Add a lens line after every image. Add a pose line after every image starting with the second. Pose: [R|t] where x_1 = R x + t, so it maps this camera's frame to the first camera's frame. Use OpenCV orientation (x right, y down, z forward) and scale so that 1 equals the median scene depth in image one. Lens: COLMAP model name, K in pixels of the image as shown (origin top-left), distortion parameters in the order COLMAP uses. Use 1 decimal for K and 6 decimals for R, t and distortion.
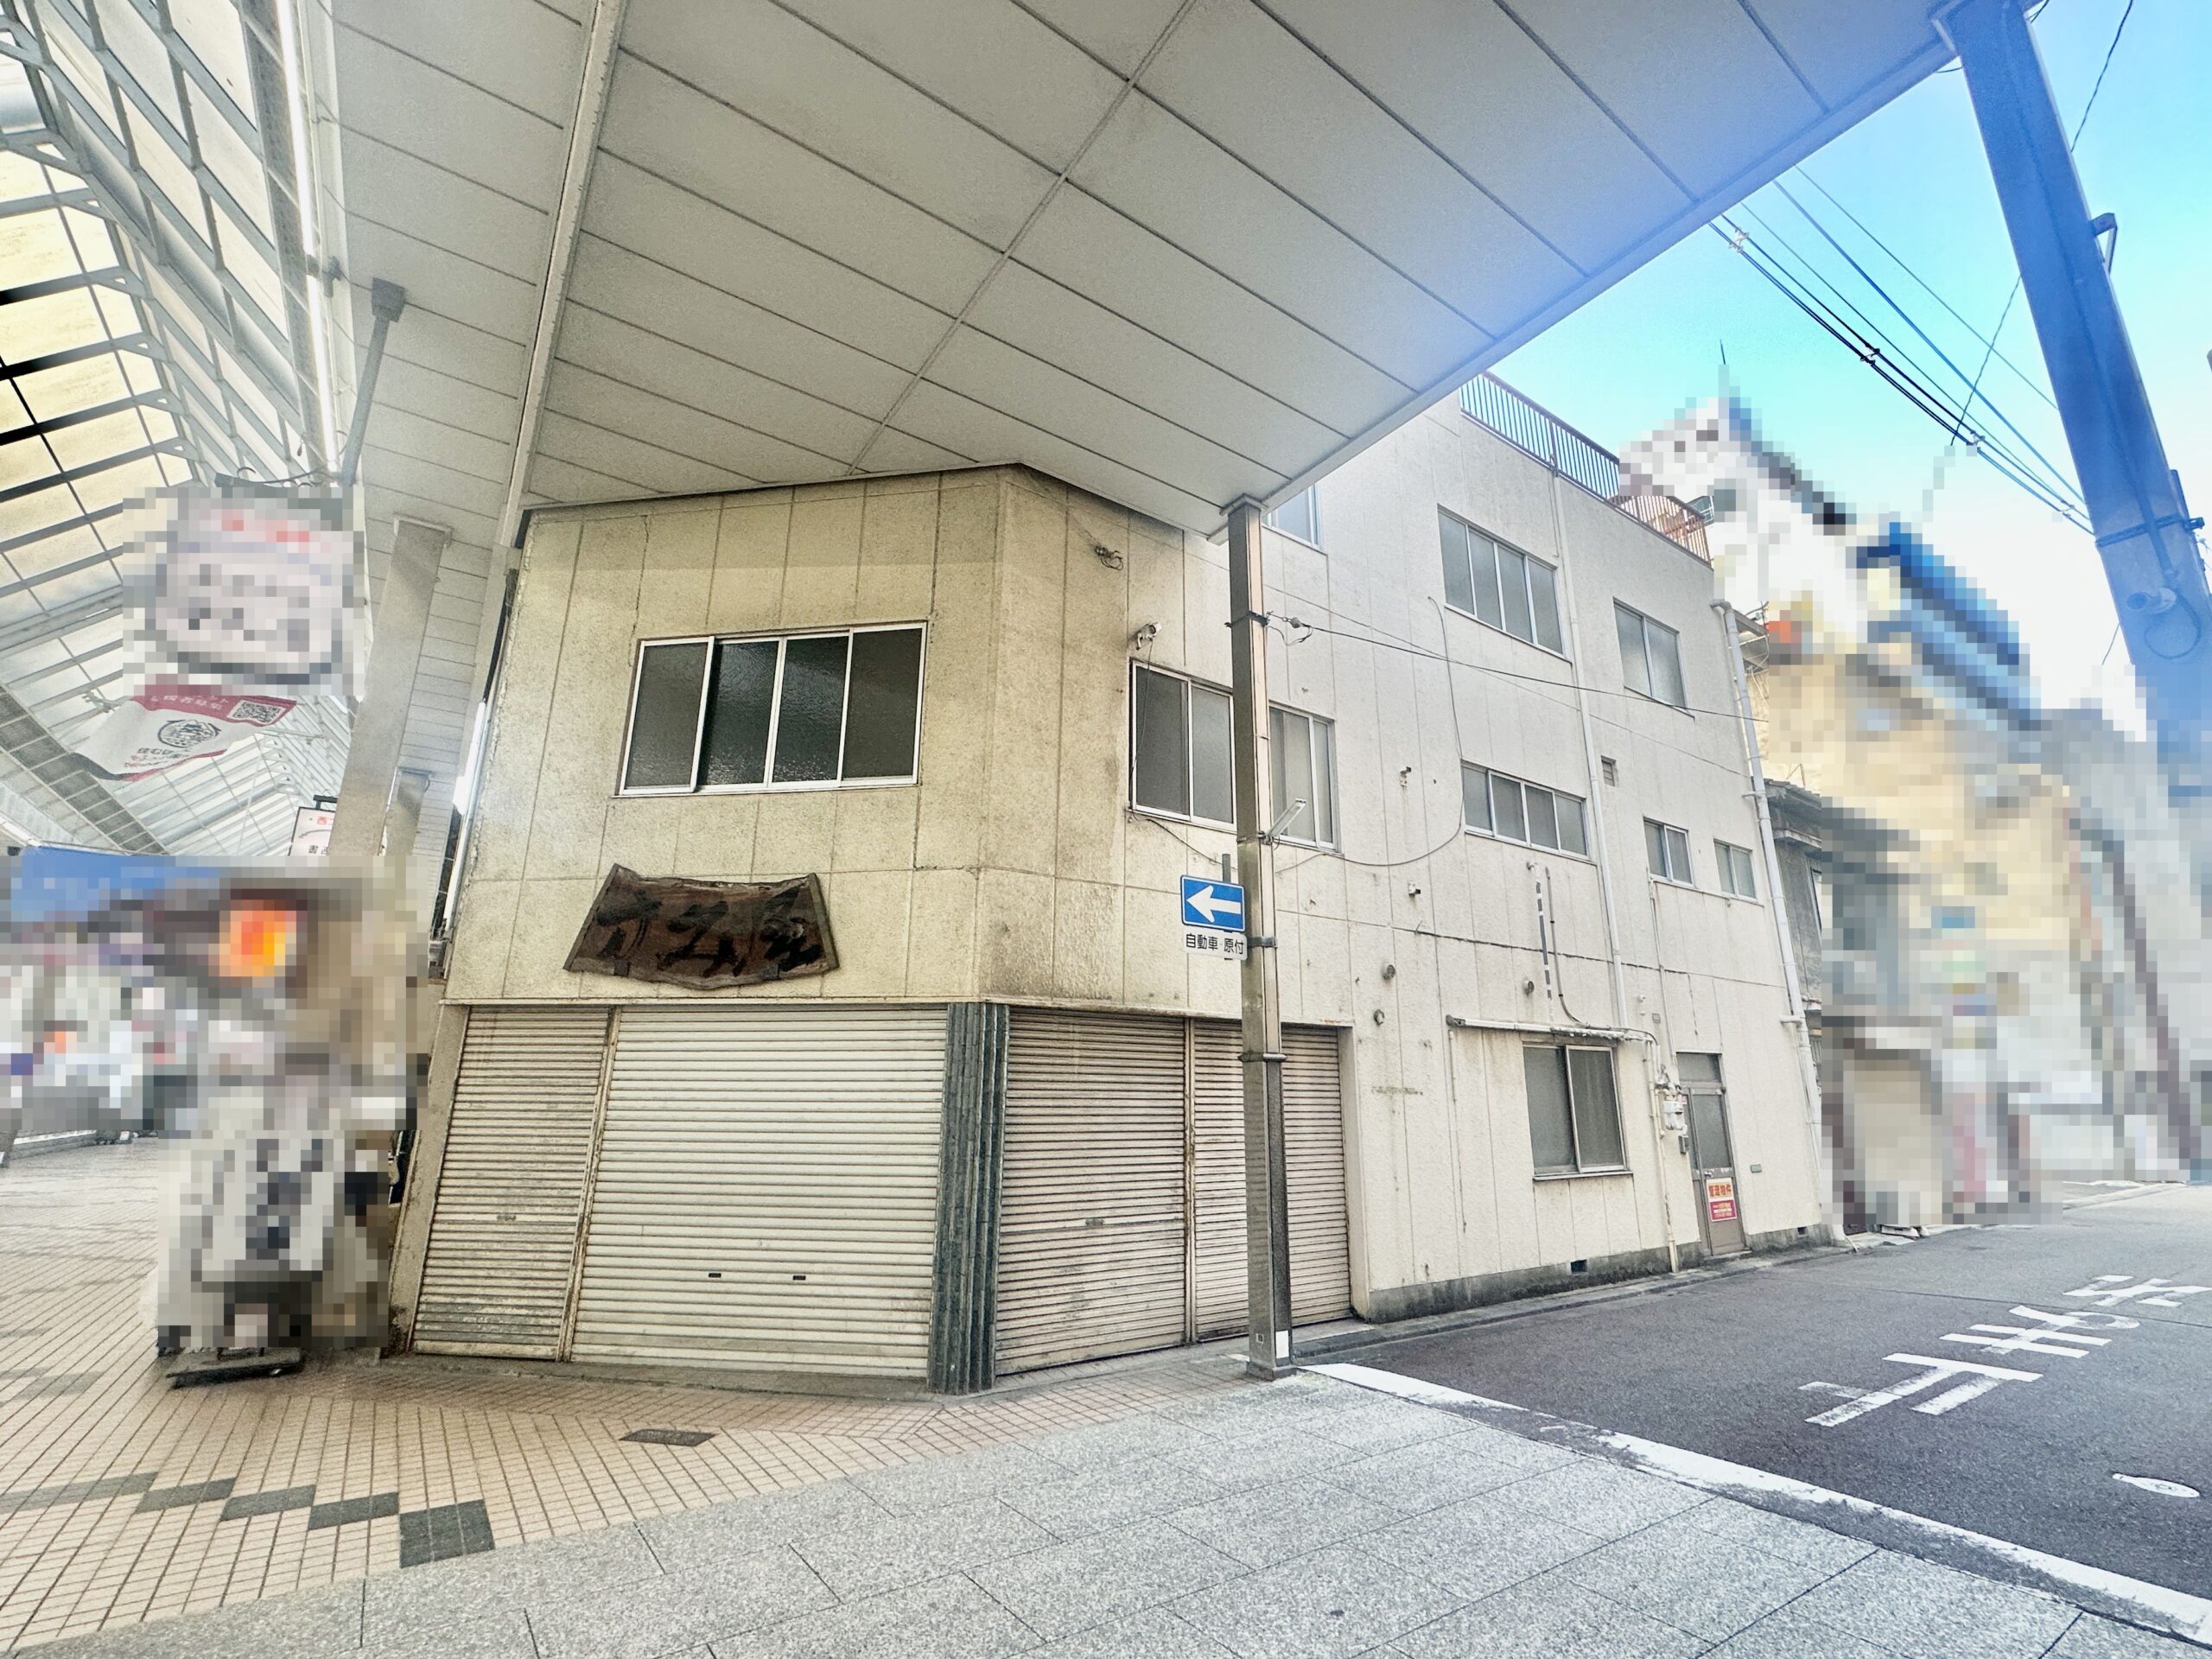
lens RADIAL K [[984.5, 0, 1110.9], [0, 984.5, 829.5], [0, 0, 1]] dist [-0.001643, 0.000265]
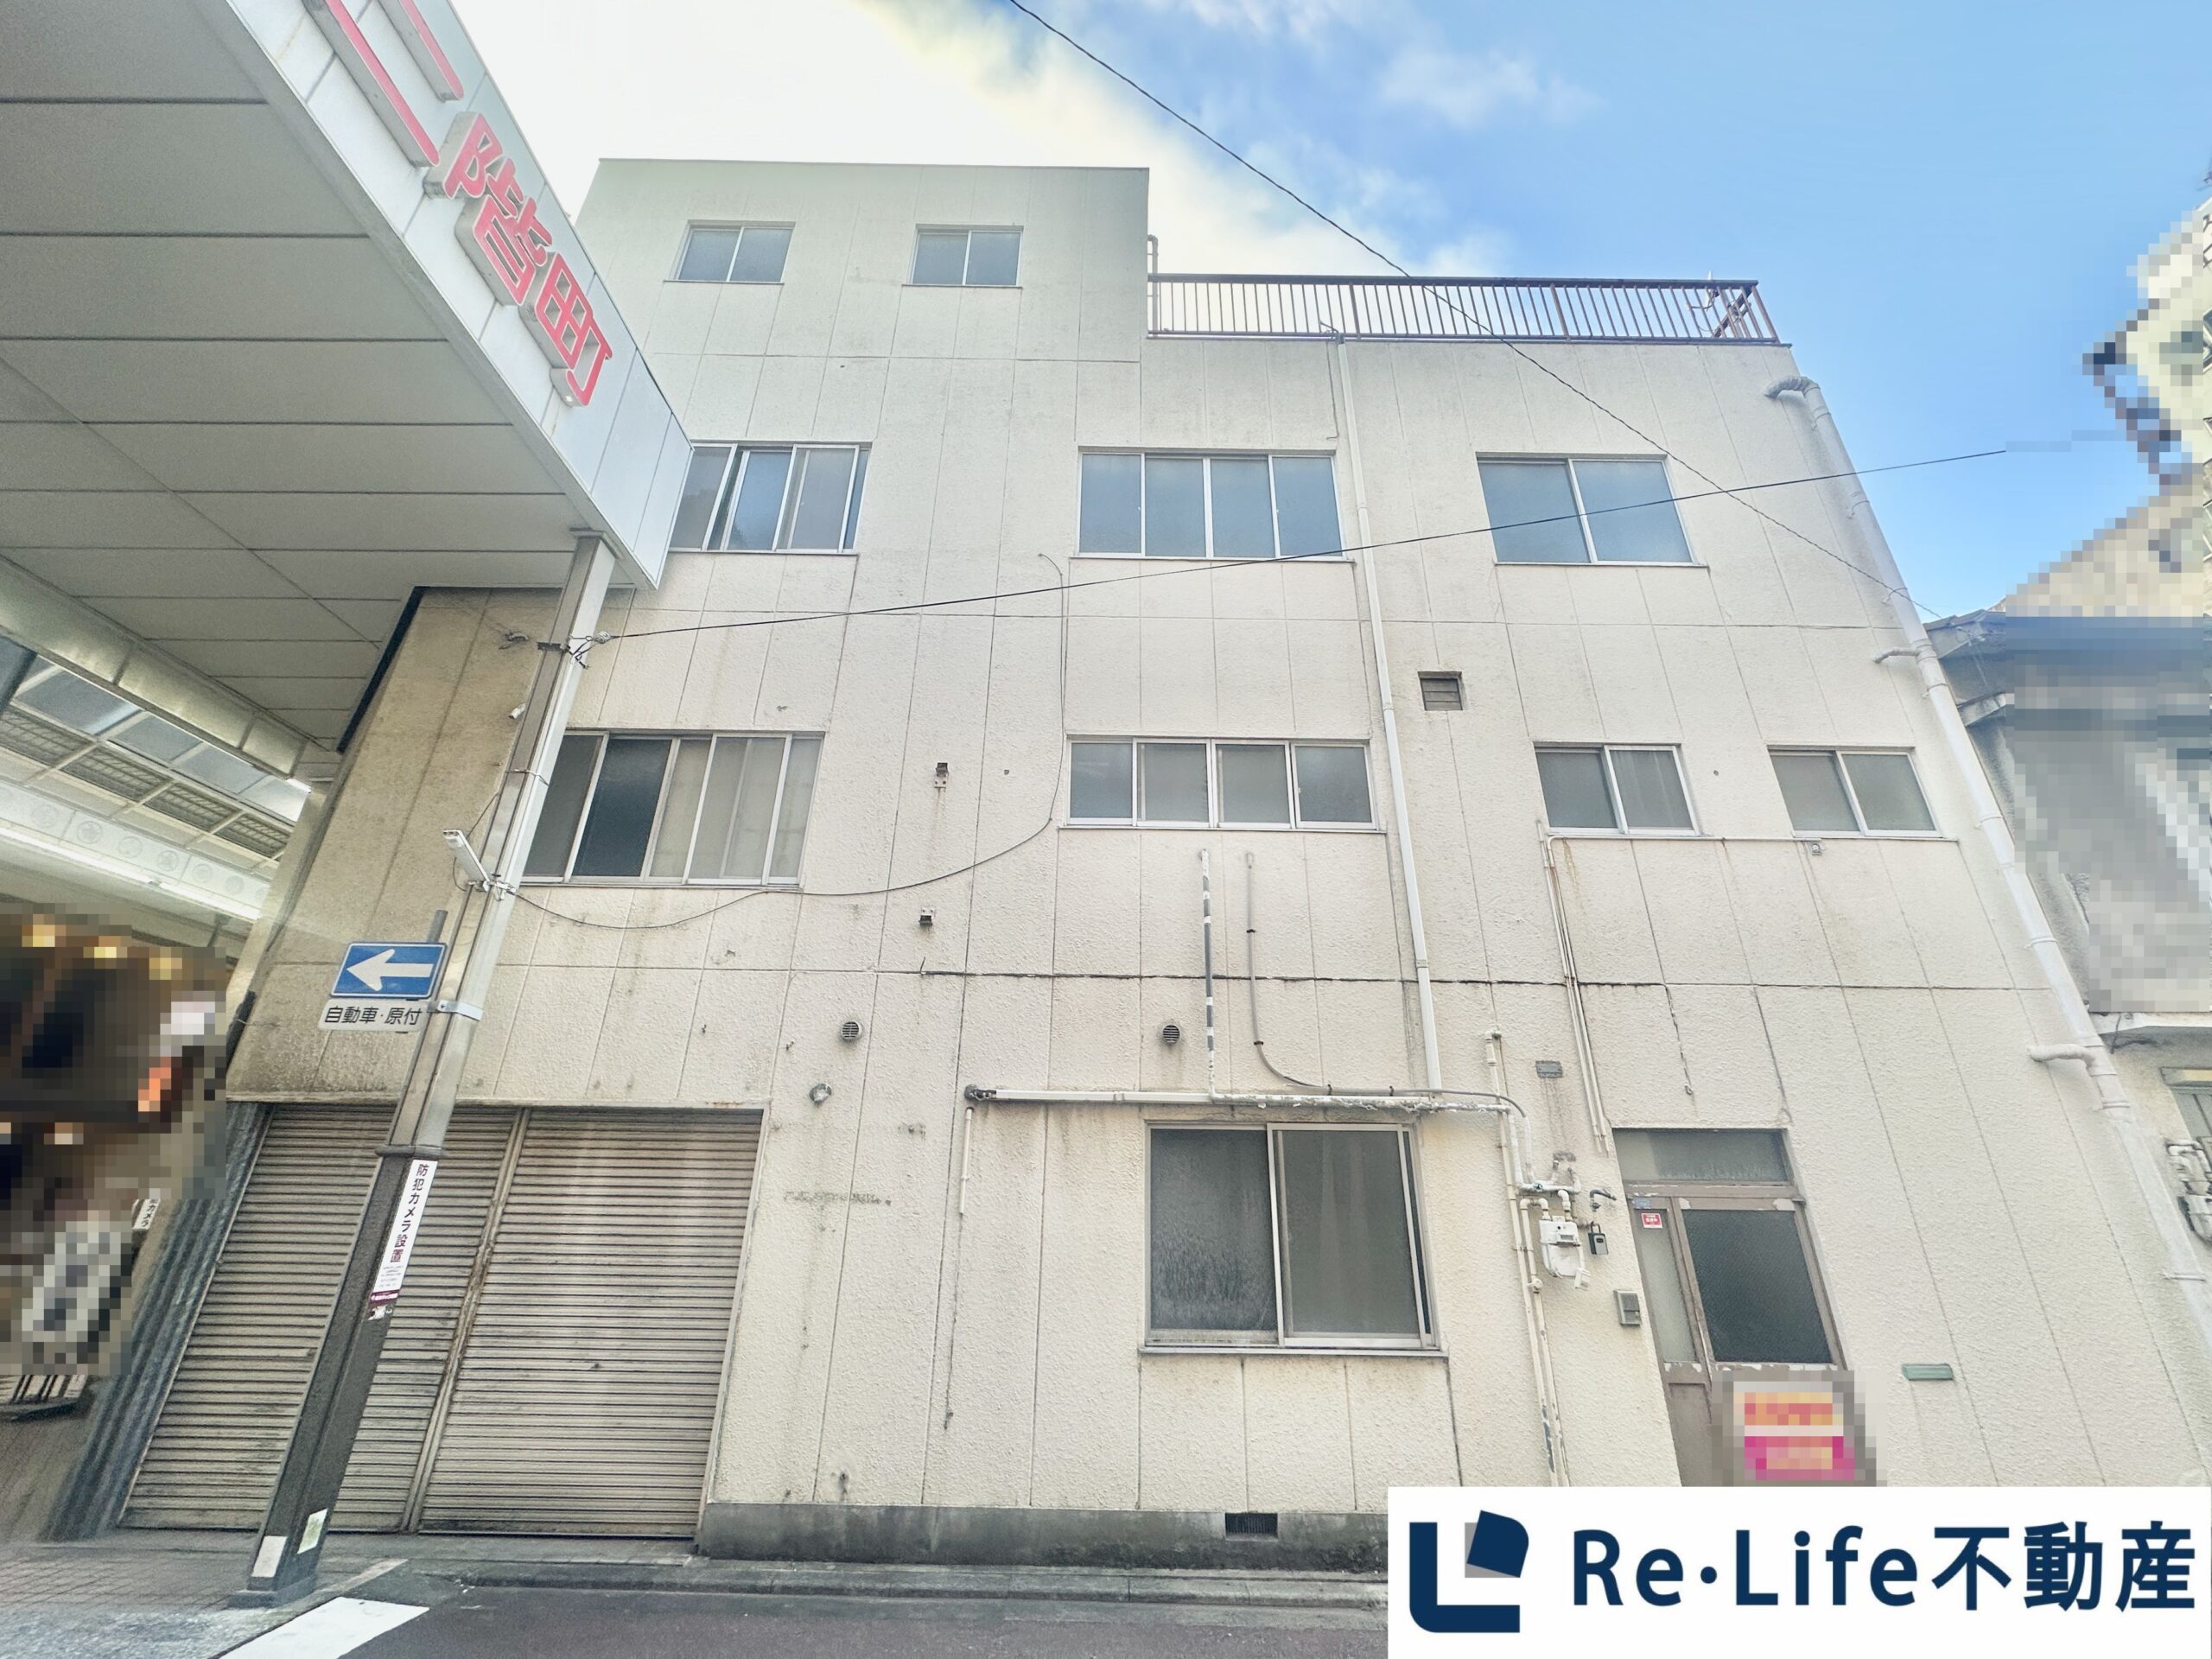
lens RADIAL K [[866.8, 0, 1108.1], [0, 866.8, 834.2], [0, 0, 1]] dist [-0.002591, 0.000506]
pose [[0.823634, -0.221279, -0.522171, 1.047751], [0.141866, 0.971856, -0.188071, 0.192418], [0.549091, 0.080823, 0.831845, 0.700173]]
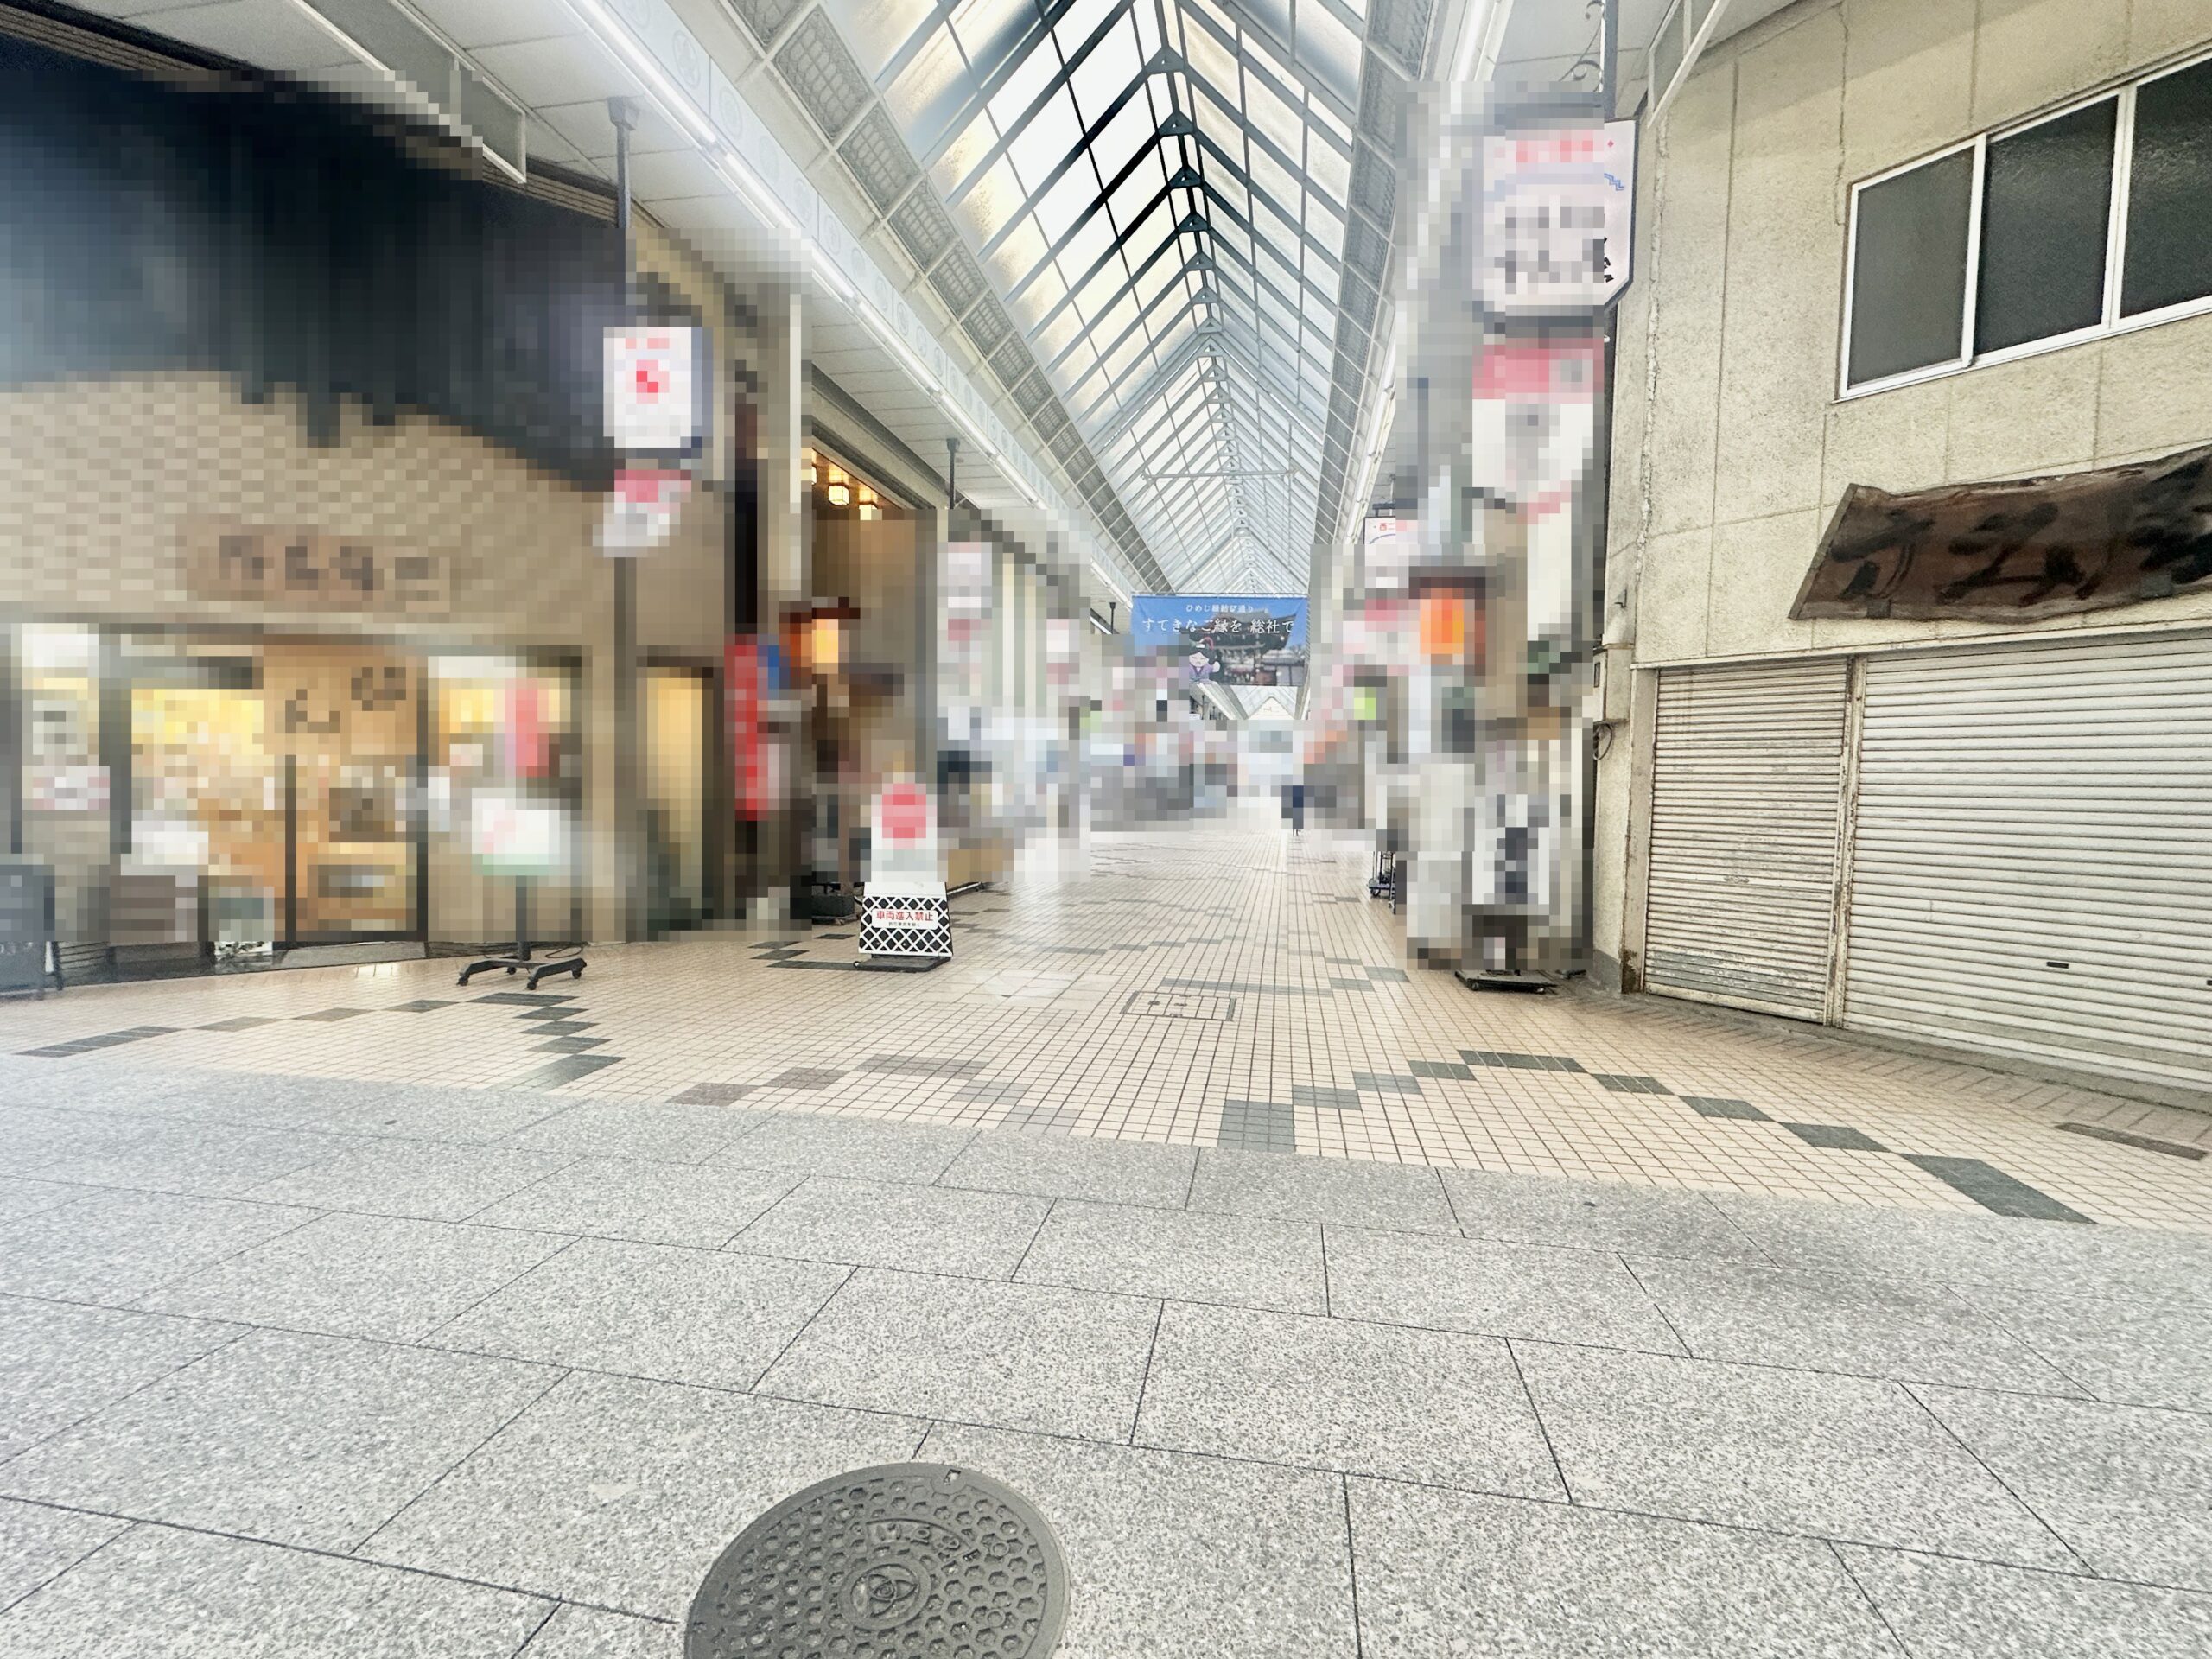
lens RADIAL K [[984.5, 0, 1104.8], [0, 984.5, 827.9], [0, 0, 1]] dist [-0.001643, 0.000265]
pose [[0.702916, 0.041330, -0.710071, -0.356833], [0.172792, 0.958482, 0.226839, 0.016424], [0.689966, -0.282143, 0.666590, -0.063530]]
